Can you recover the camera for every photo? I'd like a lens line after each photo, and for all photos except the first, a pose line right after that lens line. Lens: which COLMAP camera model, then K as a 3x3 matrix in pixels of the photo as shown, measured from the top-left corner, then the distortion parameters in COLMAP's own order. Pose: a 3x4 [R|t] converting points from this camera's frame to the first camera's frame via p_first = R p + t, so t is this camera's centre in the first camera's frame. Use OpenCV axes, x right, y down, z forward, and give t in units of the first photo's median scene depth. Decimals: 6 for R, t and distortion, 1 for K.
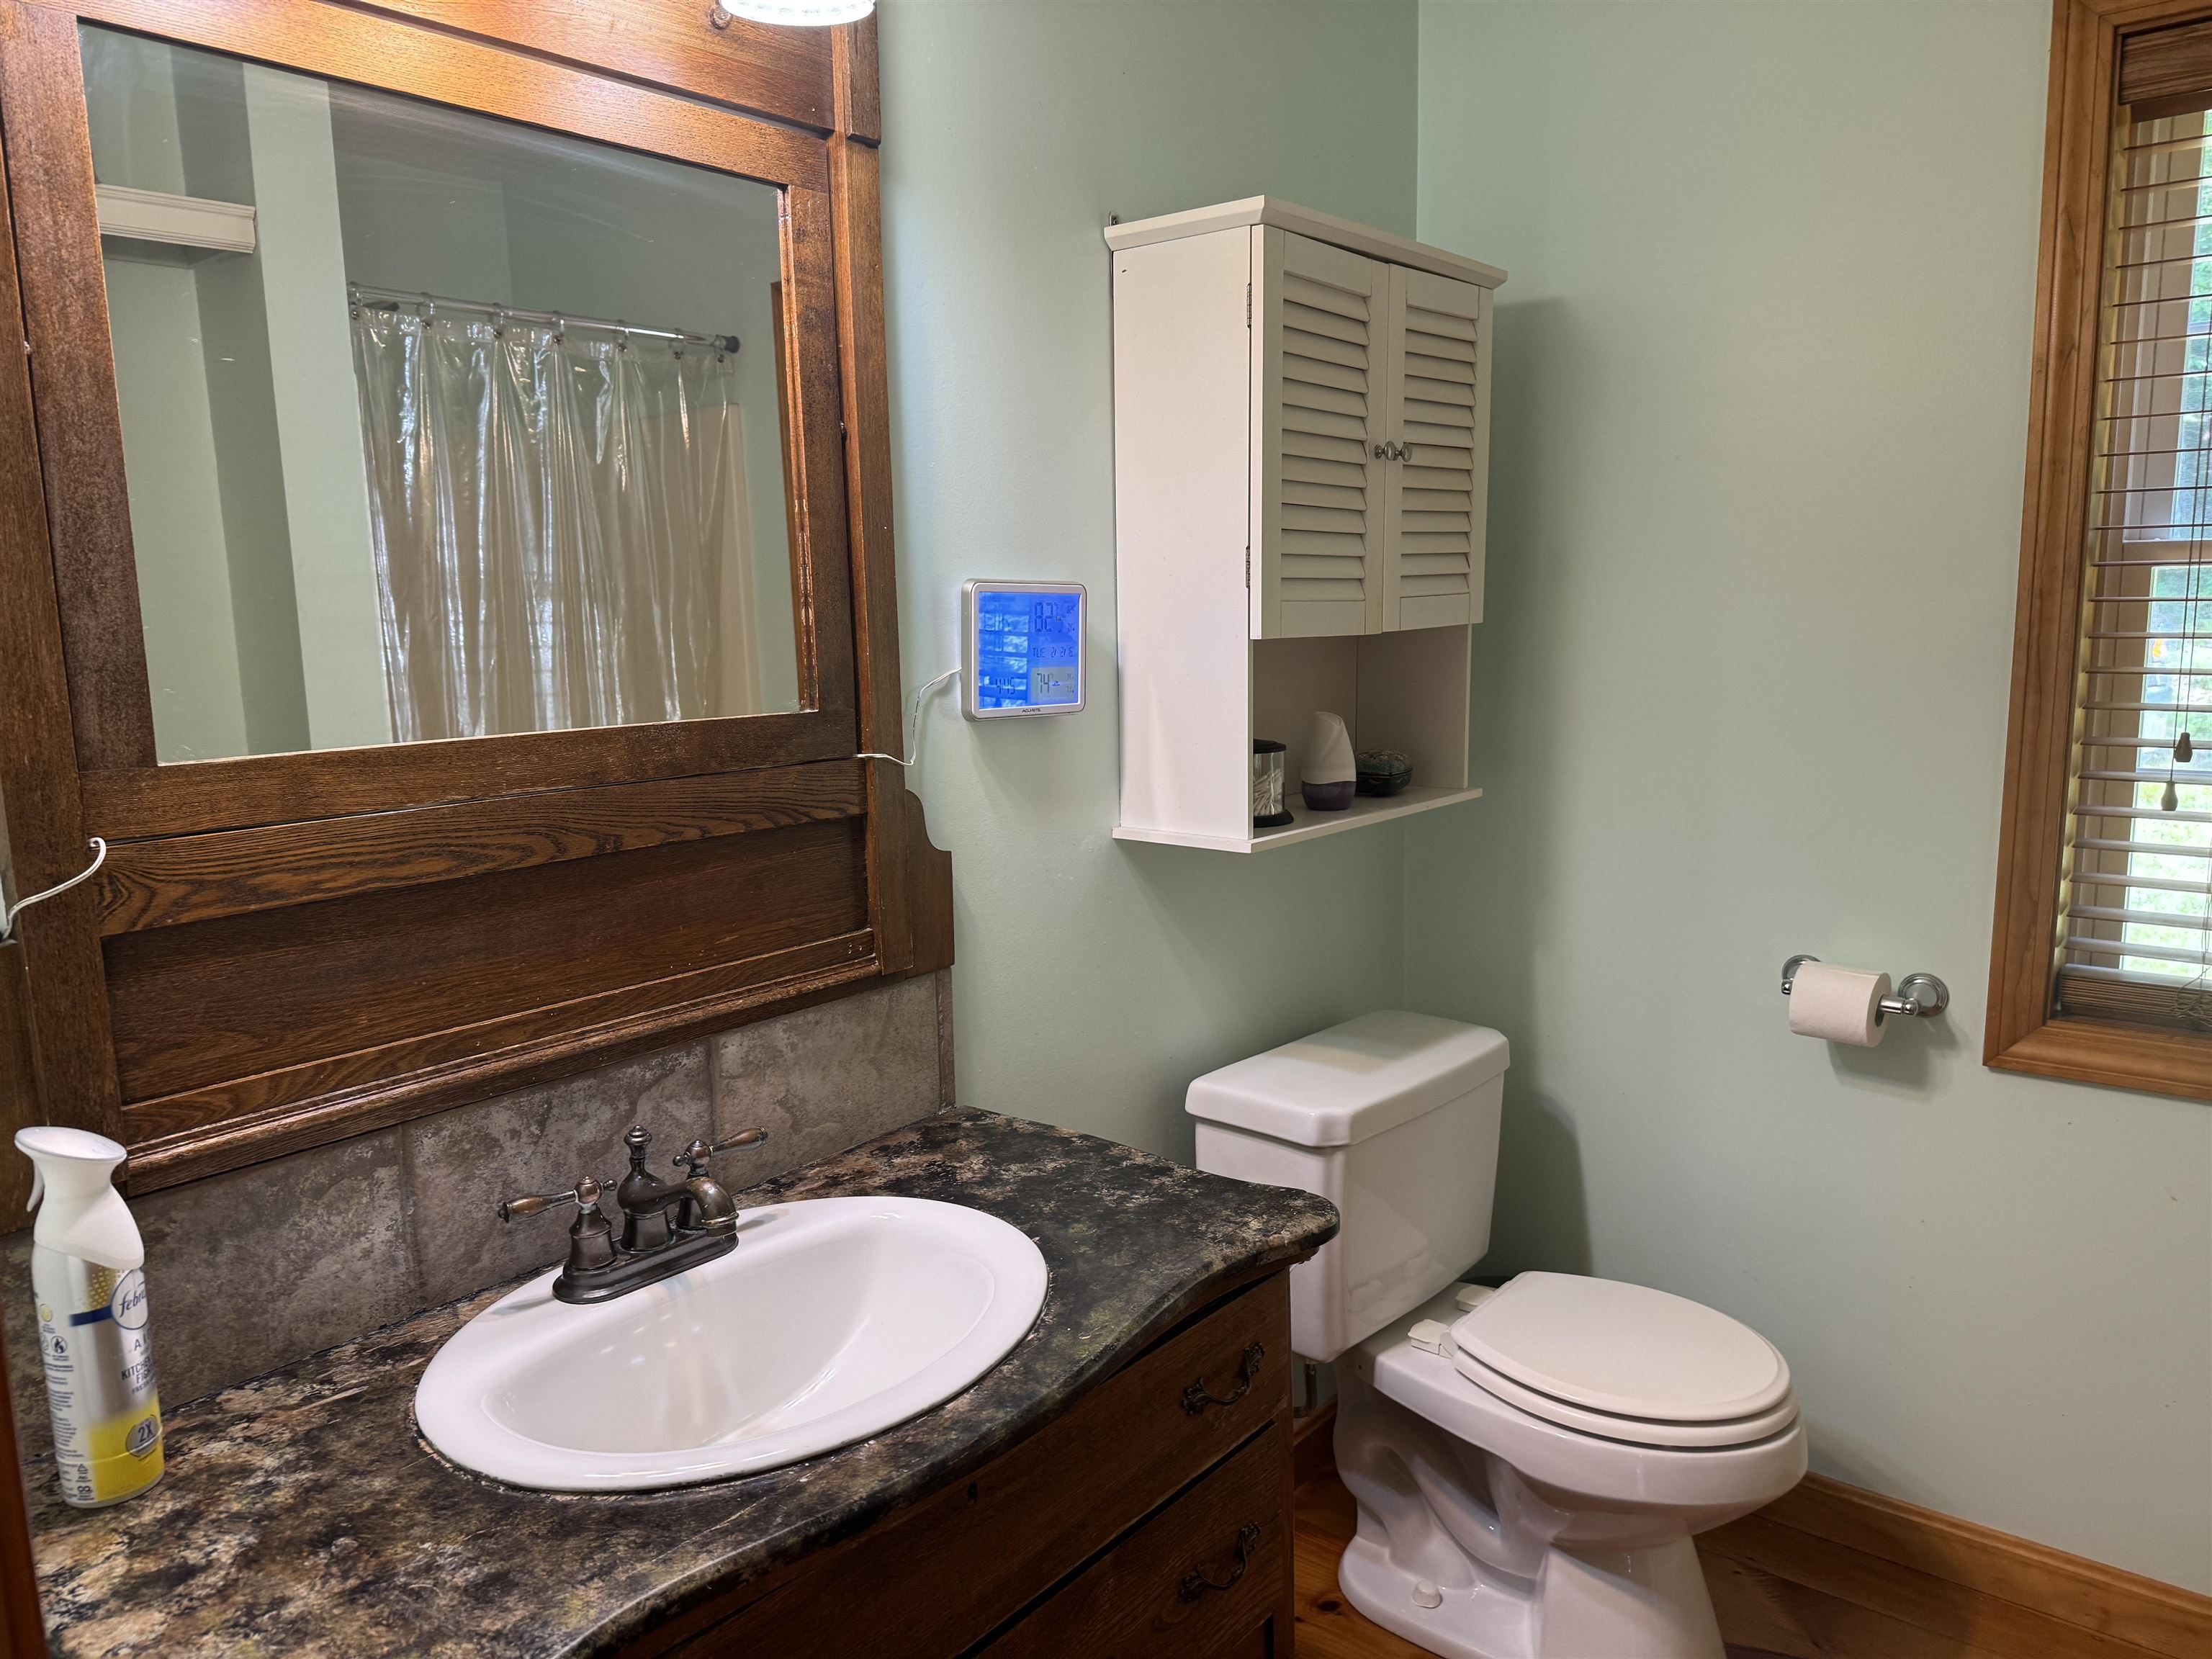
lens RADIAL K [[1528.3, 0, 1095.5], [0, 1528.3, 834.4], [0, 0, 1]] dist [0.144612, -0.222065]
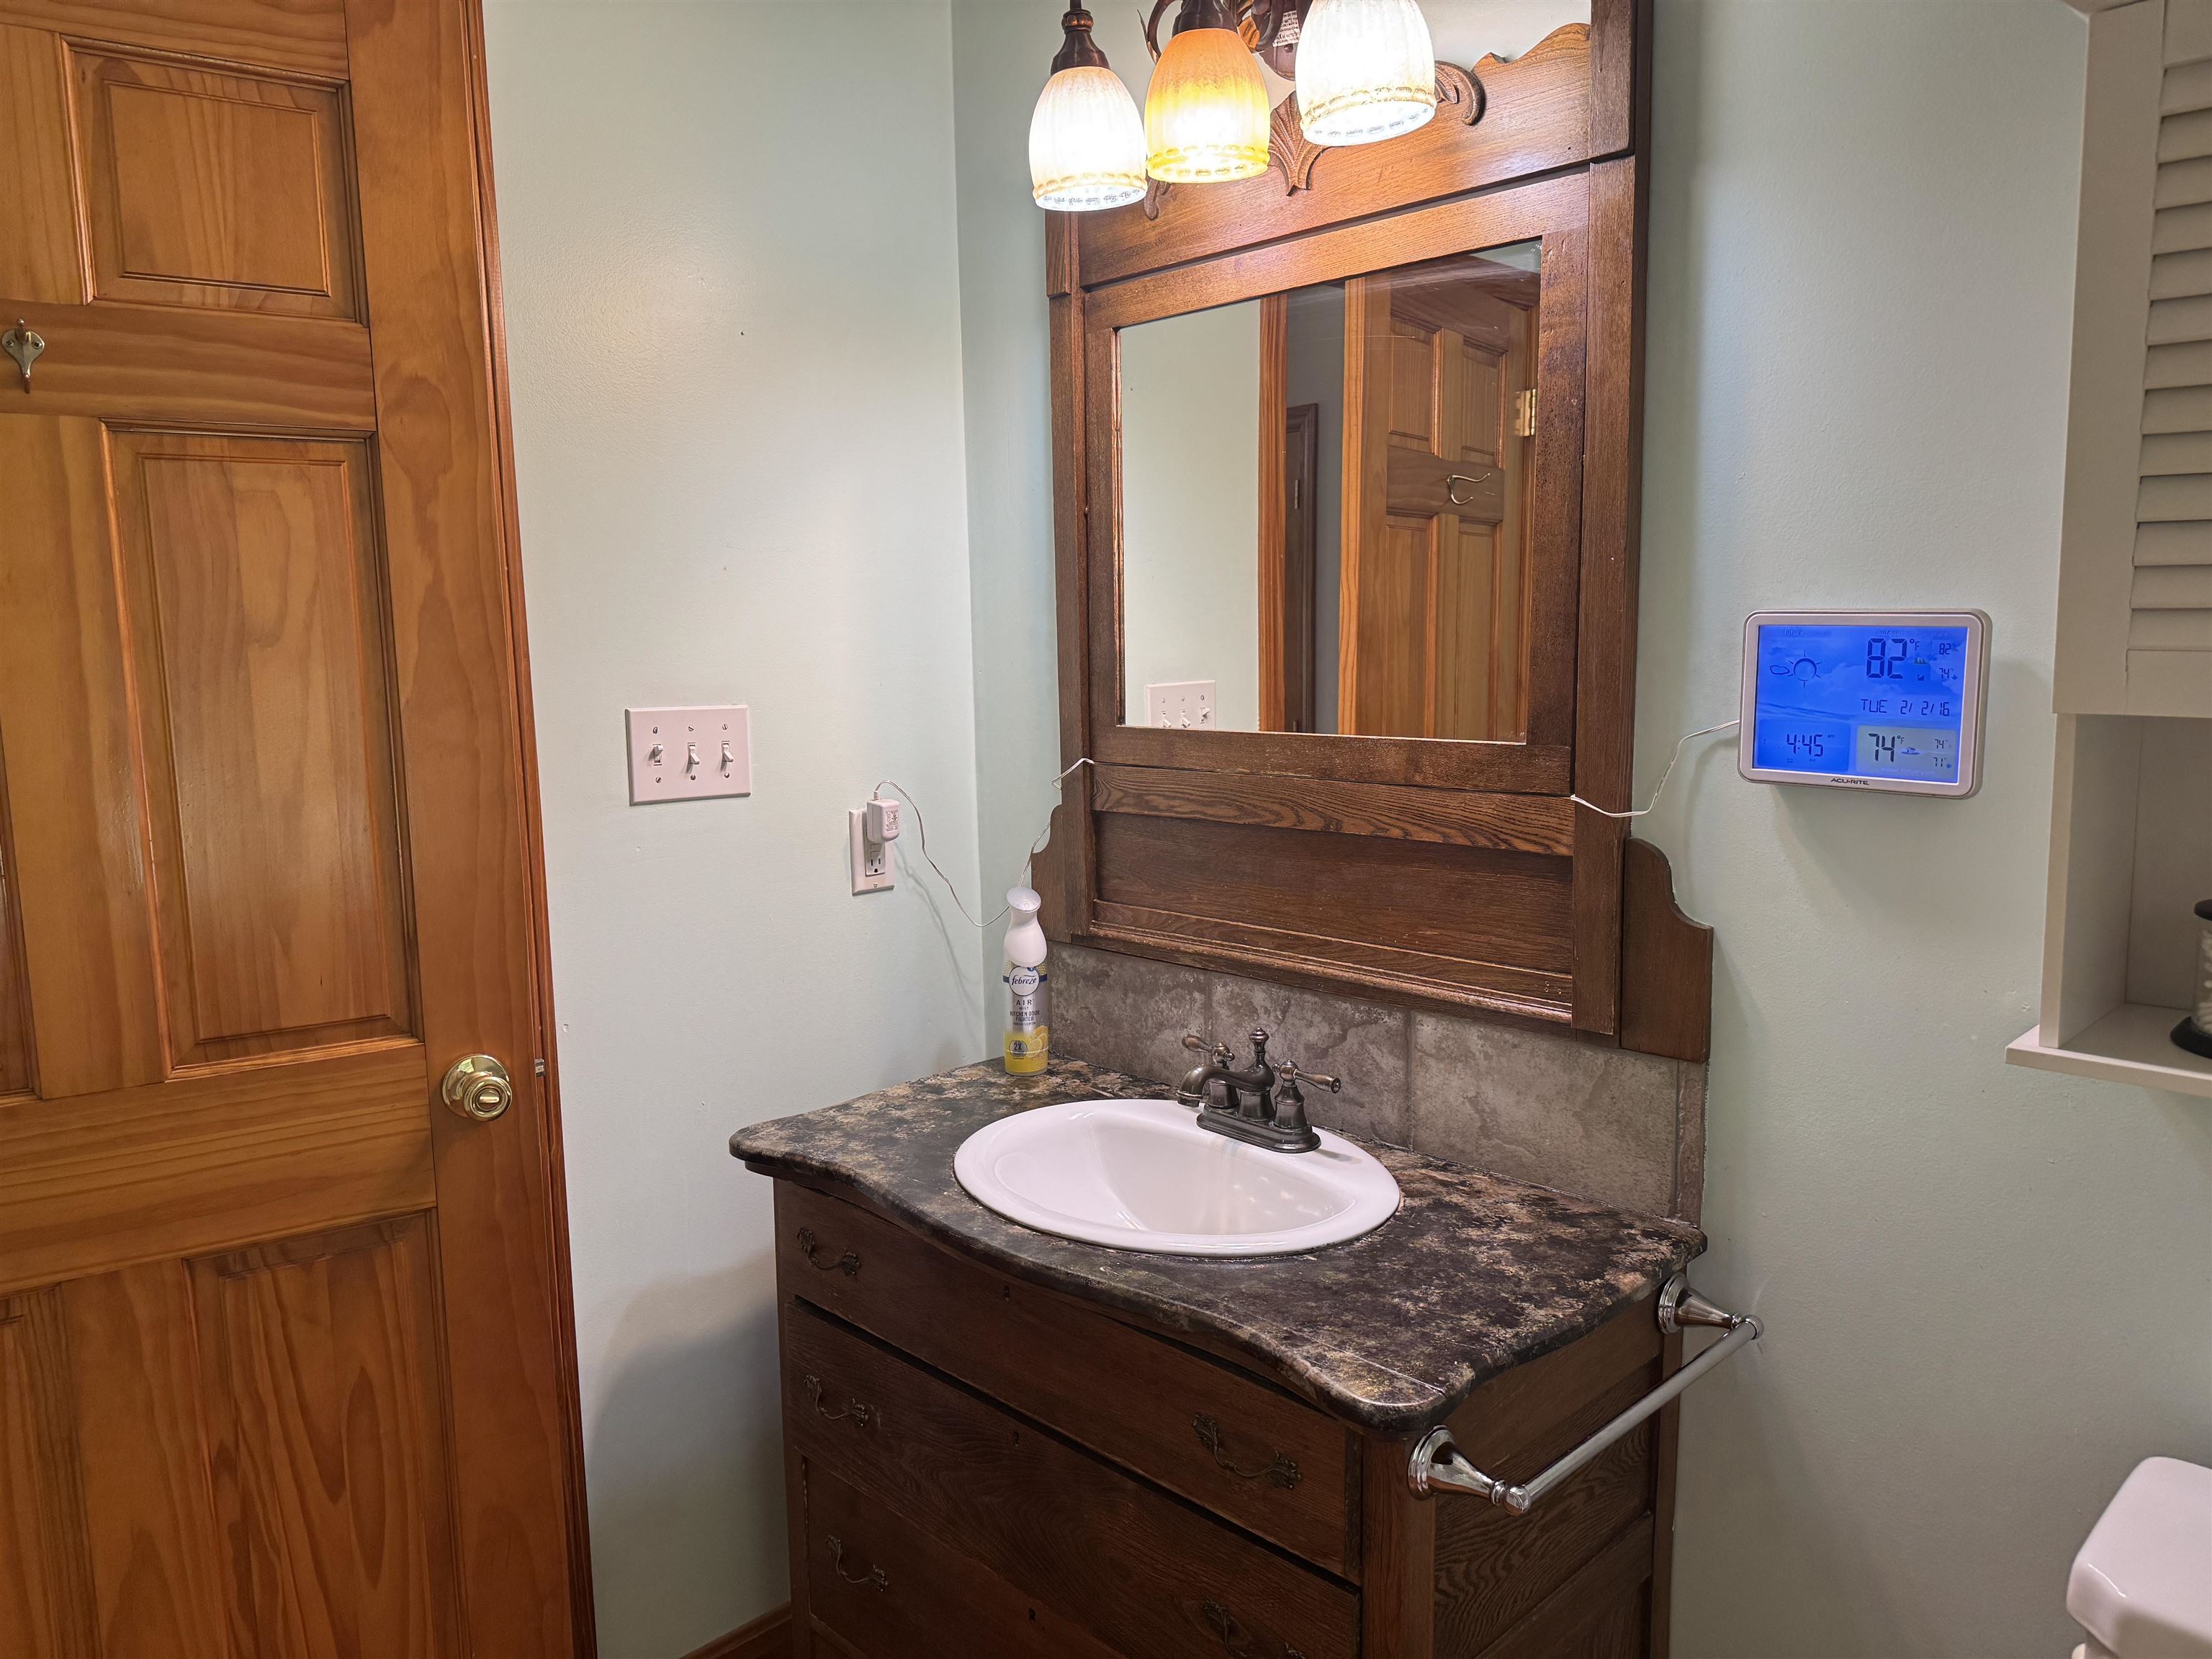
lens RADIAL K [[1528.3, 0, 1095.5], [0, 1528.3, 834.4], [0, 0, 1]] dist [0.144612, -0.222065]
pose [[-0.102993, 0.158259, -0.982011, 0.855925], [-0.127415, 0.977029, 0.170820, -0.159274], [0.986488, 0.142716, -0.080462, 0.801708]]
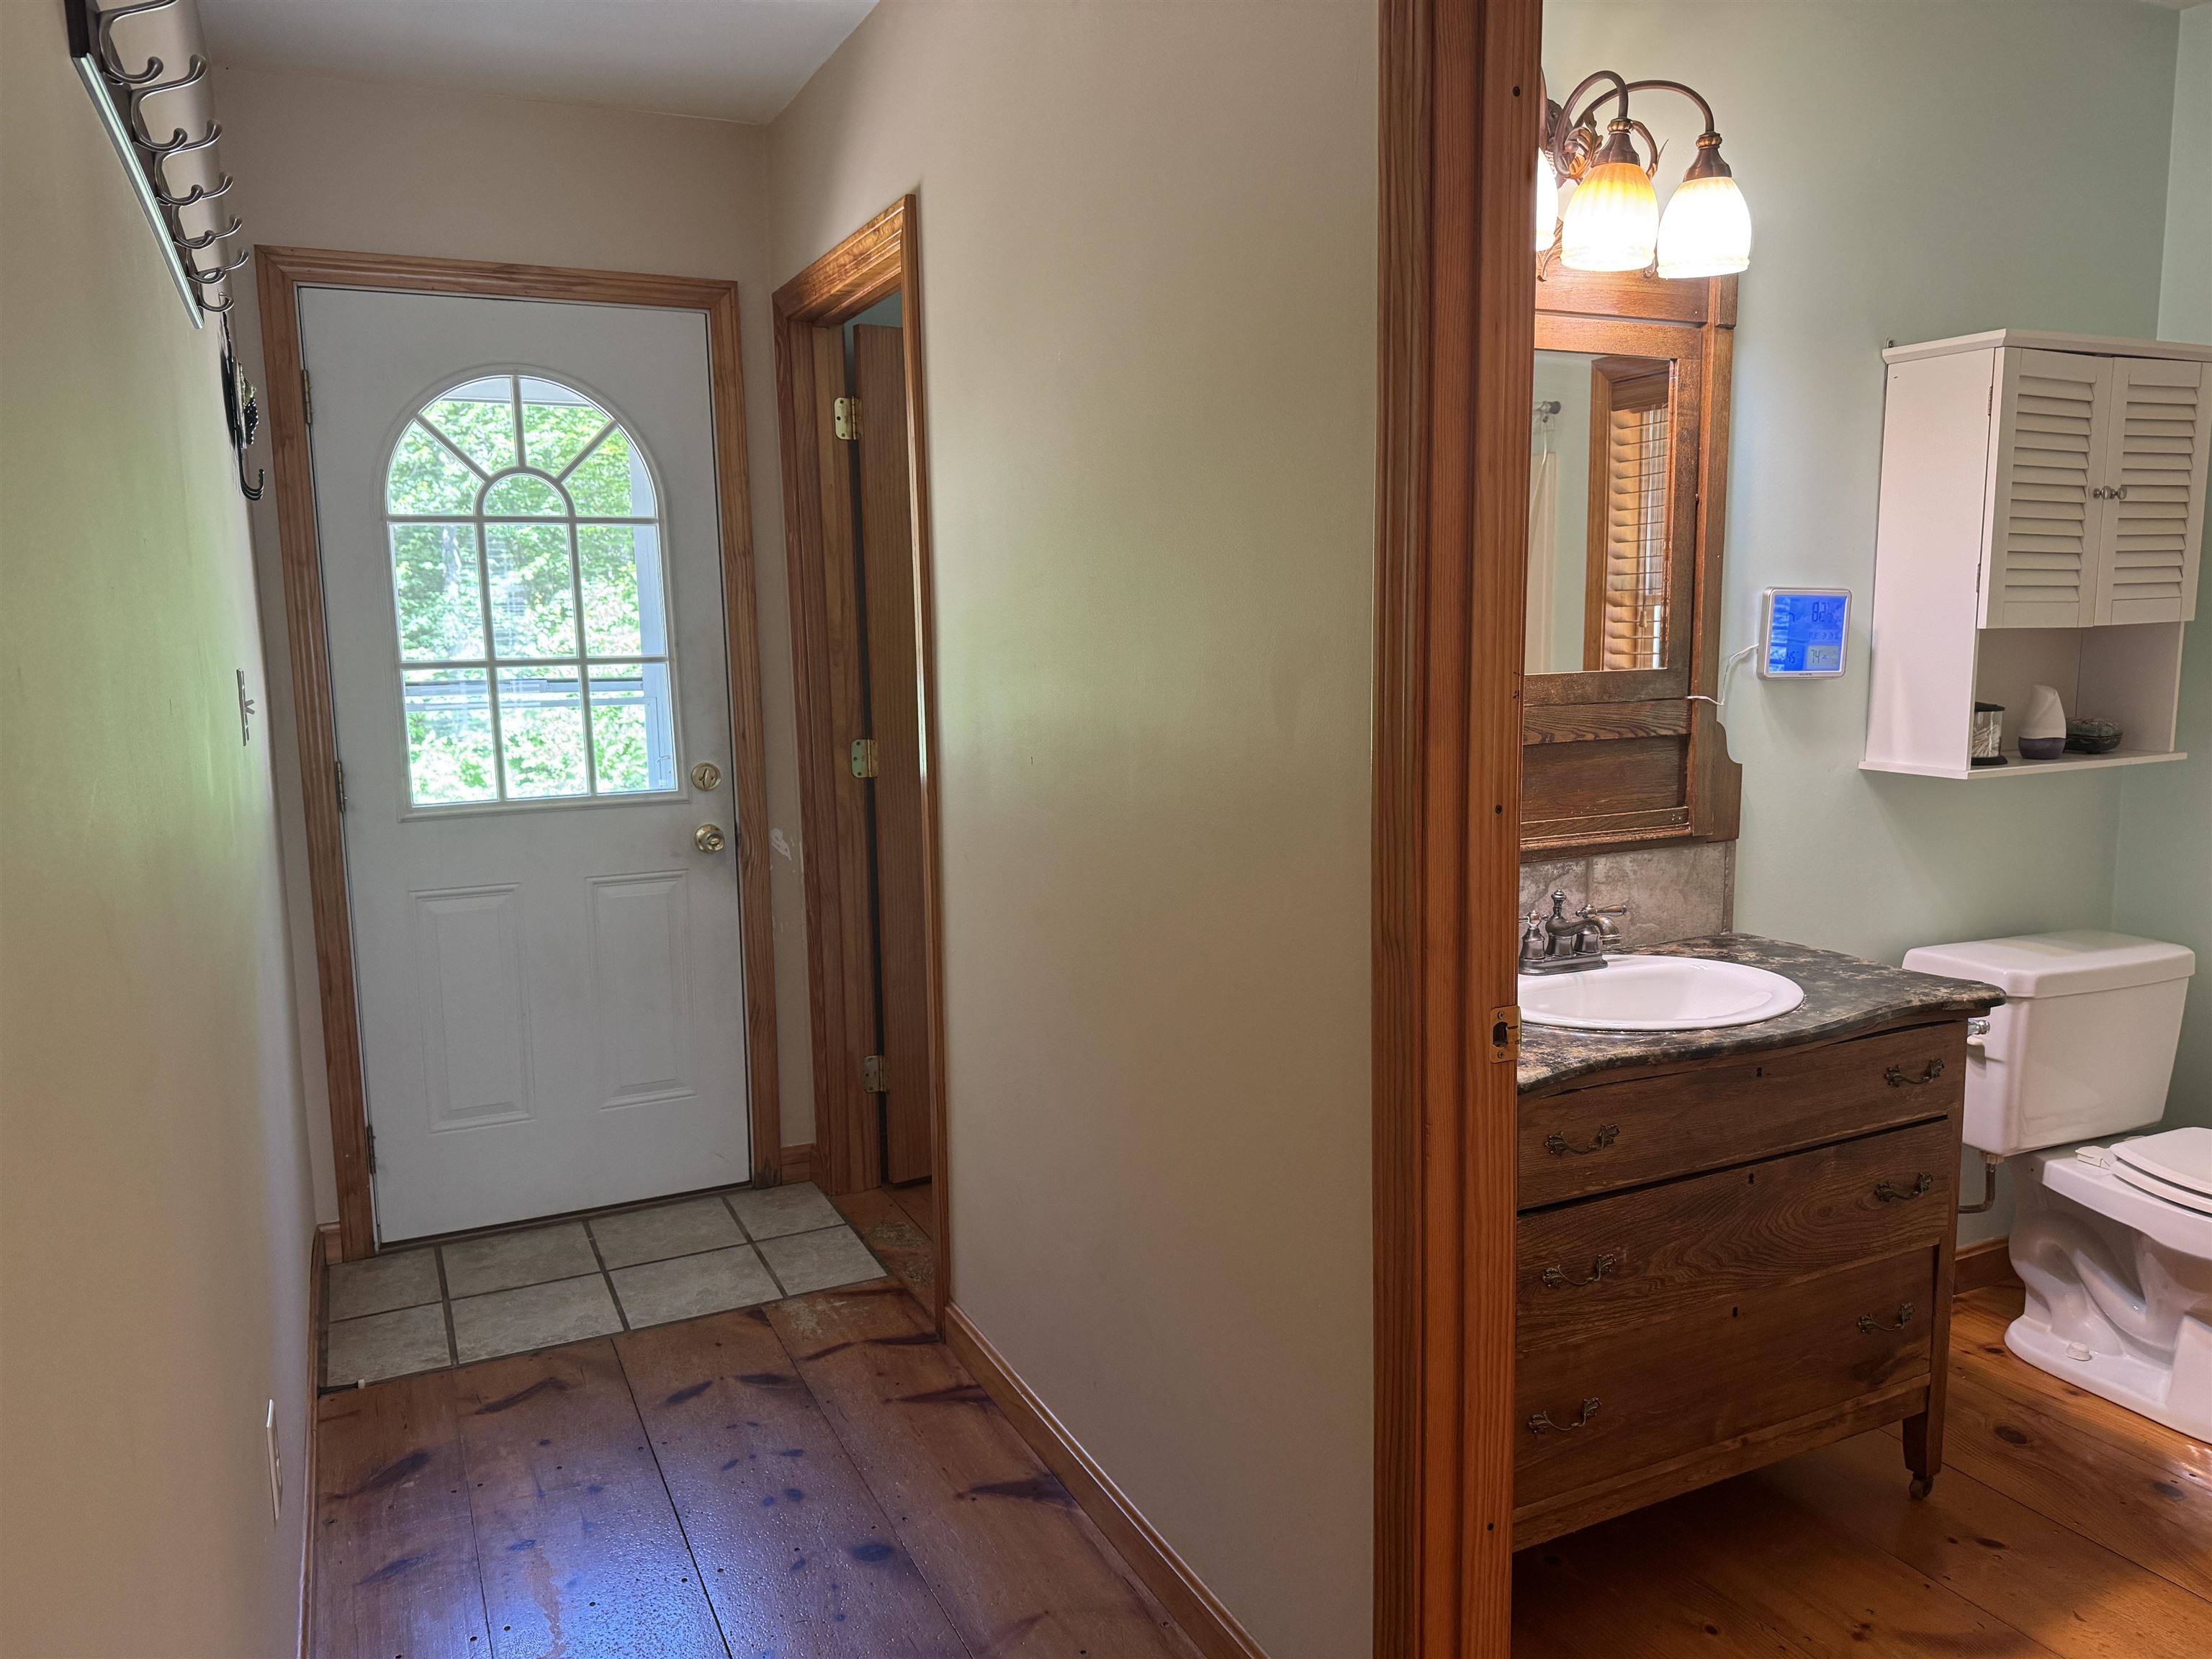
lens RADIAL K [[1543.1, 0, 1108.9], [0, 1543.1, 830.7], [0, 0, 1]] dist [0.061454, -0.082015]
pose [[0.907868, 0.064876, -0.414205, -0.021830], [-0.066732, 0.997721, 0.010005, 0.114903], [0.413910, 0.018557, 0.910129, -0.751056]]
